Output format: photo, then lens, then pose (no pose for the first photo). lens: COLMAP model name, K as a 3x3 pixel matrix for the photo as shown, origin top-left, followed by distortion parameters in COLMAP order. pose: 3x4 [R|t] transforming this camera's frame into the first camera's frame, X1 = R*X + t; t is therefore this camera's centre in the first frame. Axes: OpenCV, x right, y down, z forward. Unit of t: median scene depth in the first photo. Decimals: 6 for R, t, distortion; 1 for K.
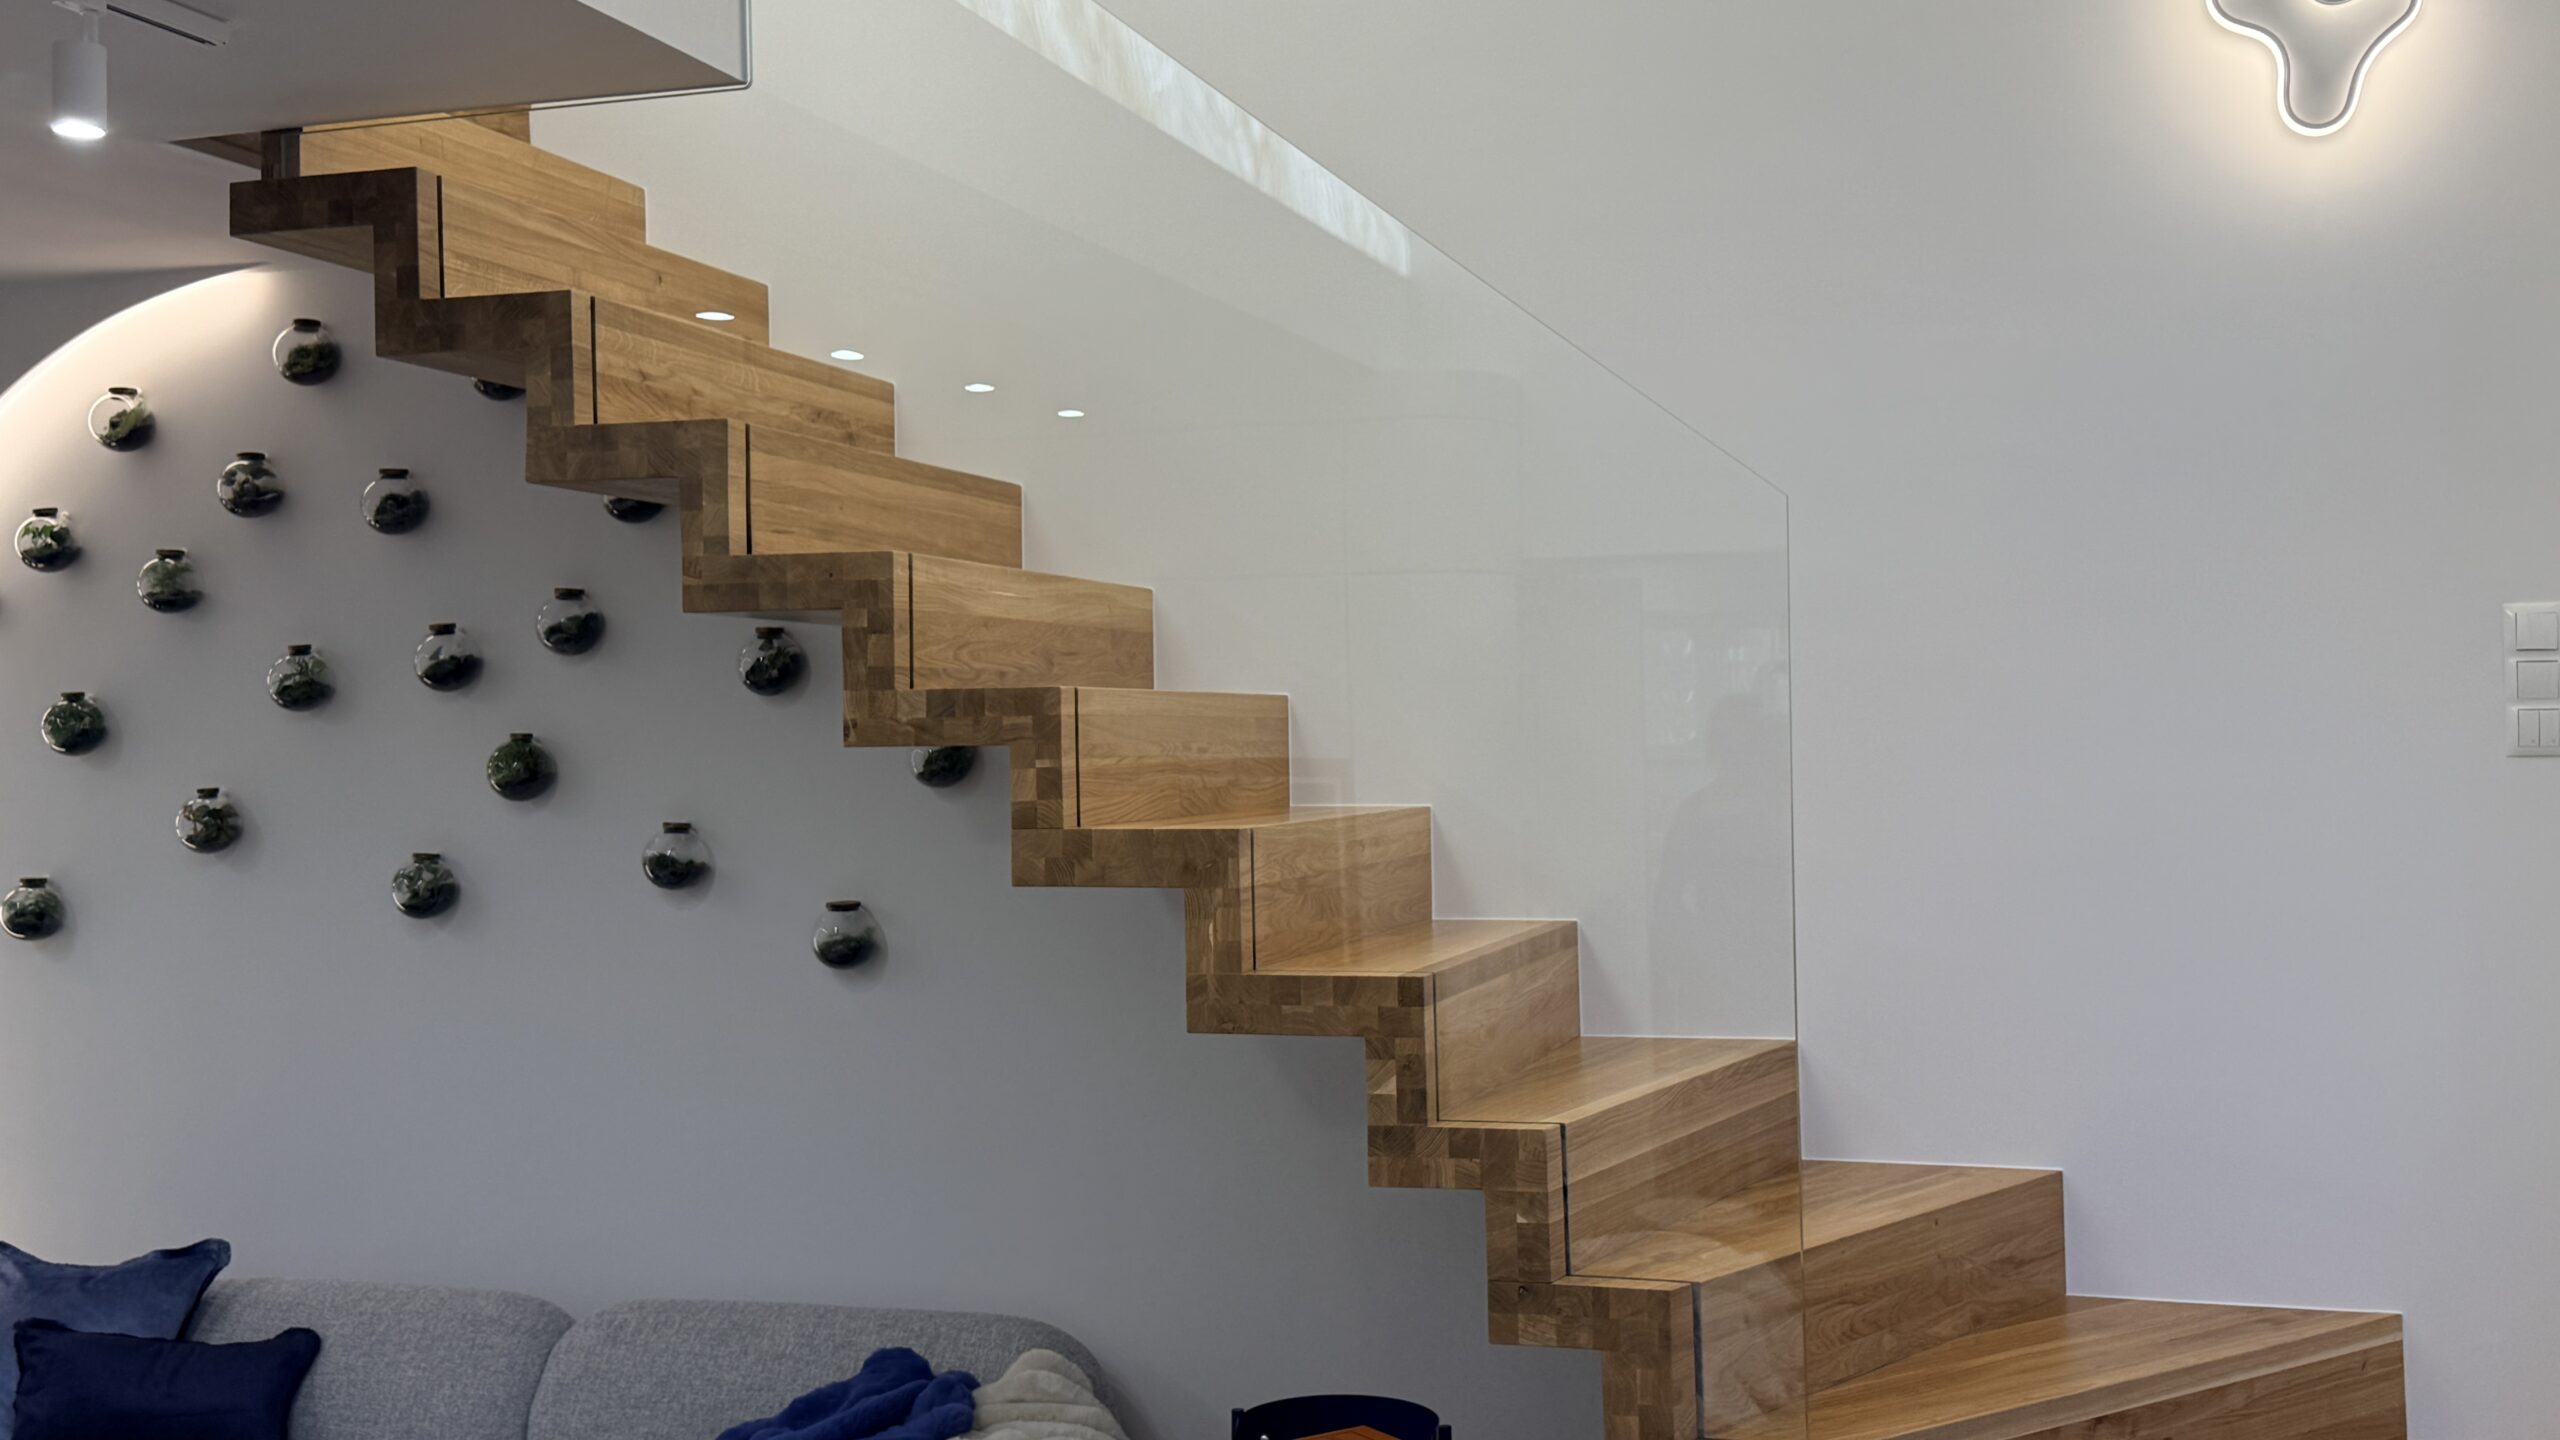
lens RADIAL K [[2530.8, 0, 1290.8], [0, 2530.8, 716.9], [0, 0, 1]] dist [0.094137, 0.000000]
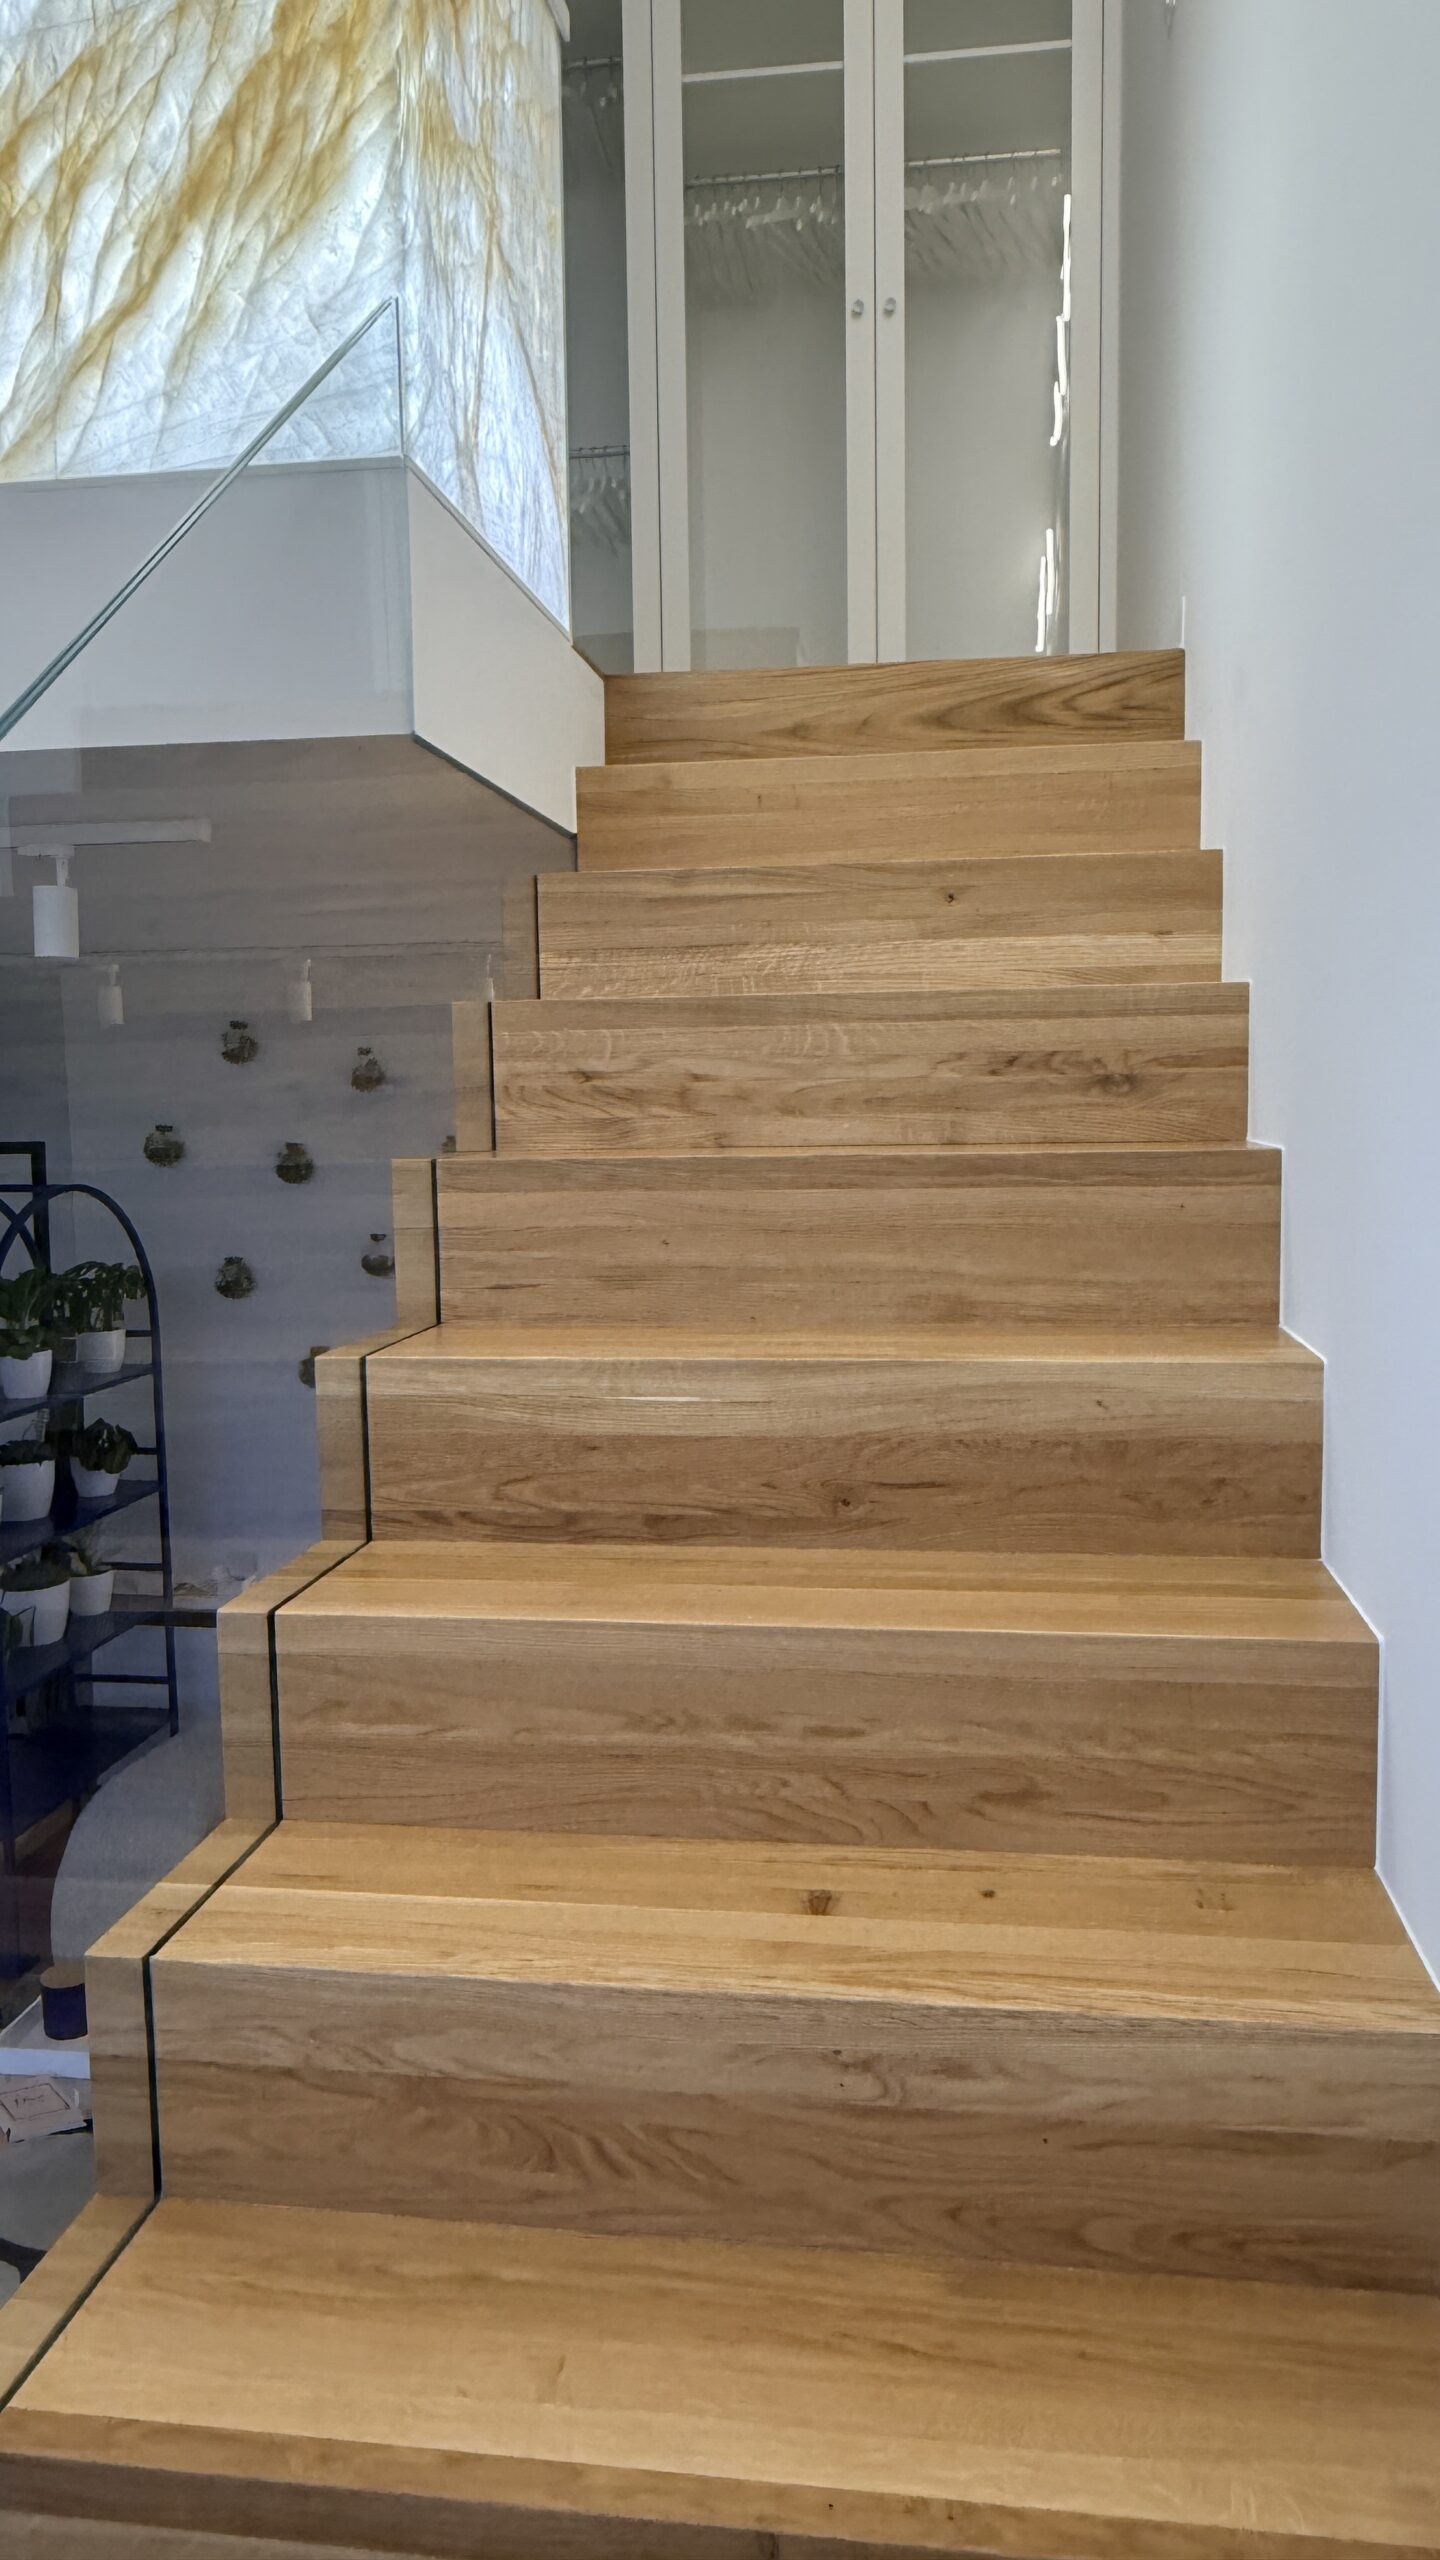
lens RADIAL K [[1702.9, 0, 731.2], [0, 1702.9, 1277.6], [0, 0, 1]] dist [-0.003331, 0.002761]
pose [[0.169416, 0.110997, -0.979274, 0.319804], [0.022914, 0.992925, 0.116508, -0.131328], [0.985278, -0.042177, 0.165674, 0.946445]]
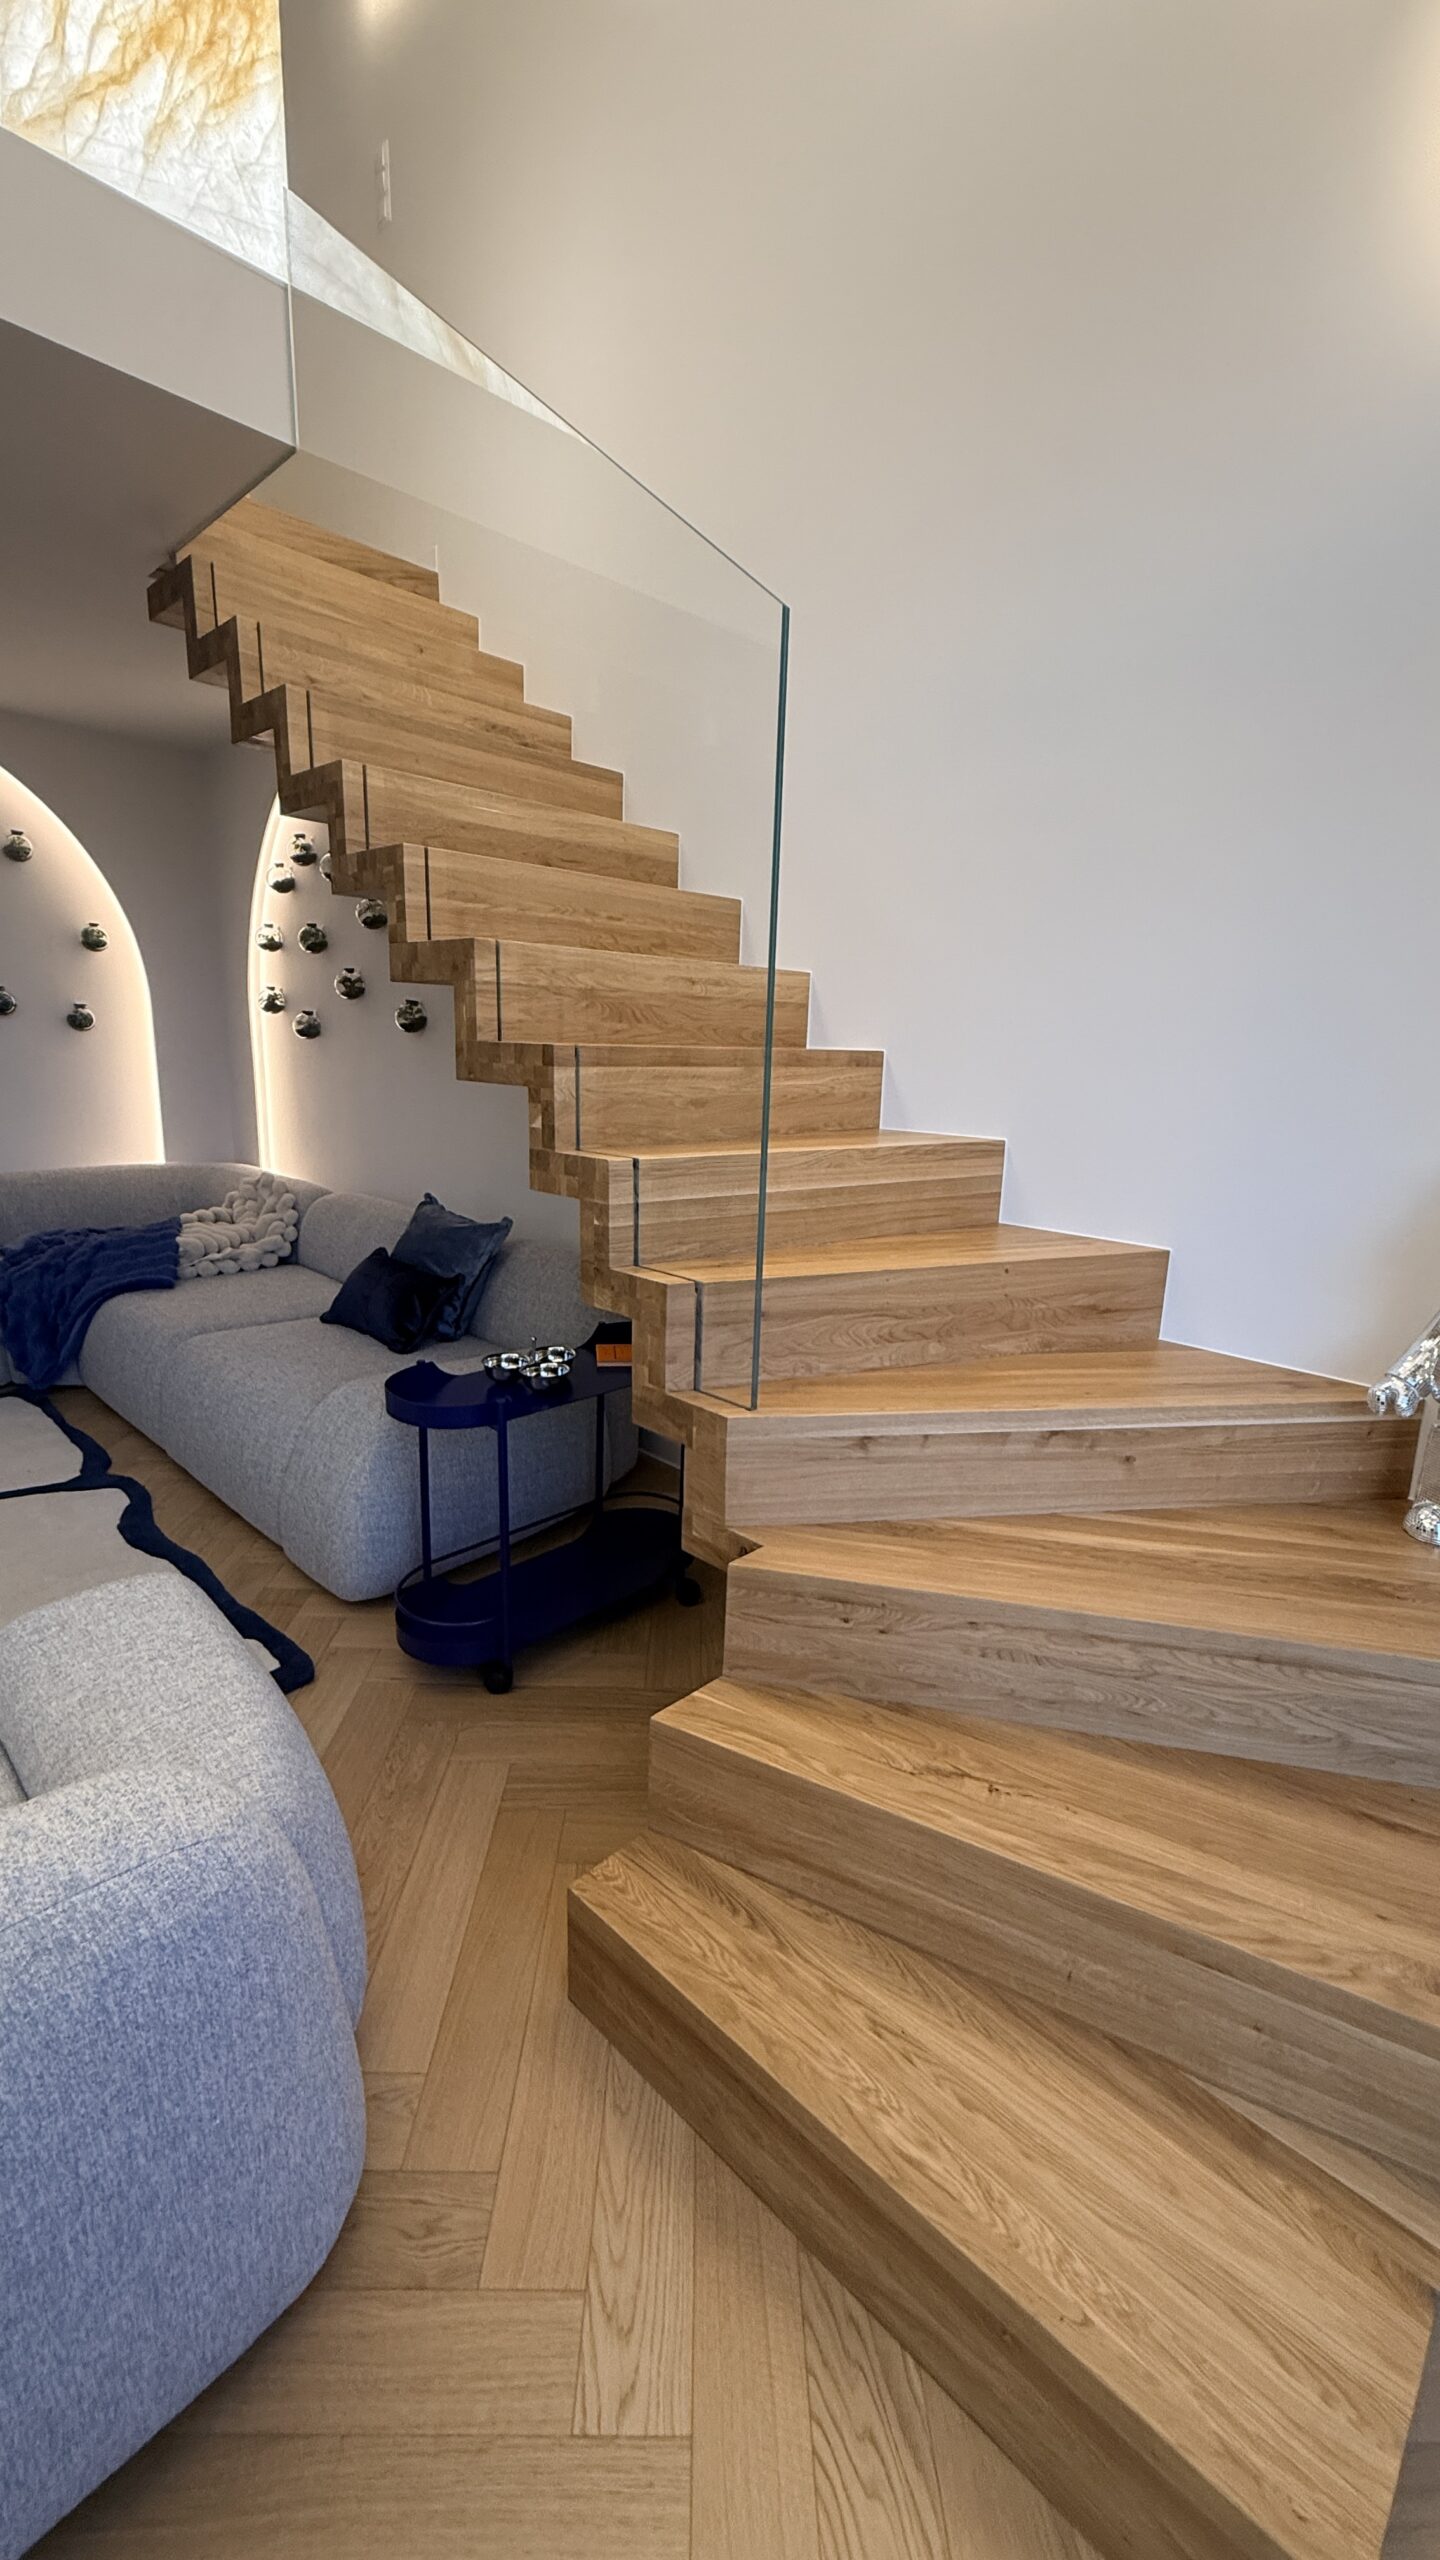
lens RADIAL K [[1018.0, 0, 719.7], [0, 1018.0, 1274.5], [0, 0, 1]] dist [0.001370, 0.000340]
pose [[0.894087, 0.143523, -0.424276, 0.329915], [-0.039765, 0.968964, 0.243981, 0.072208], [0.446125, -0.201269, 0.872046, 0.448930]]
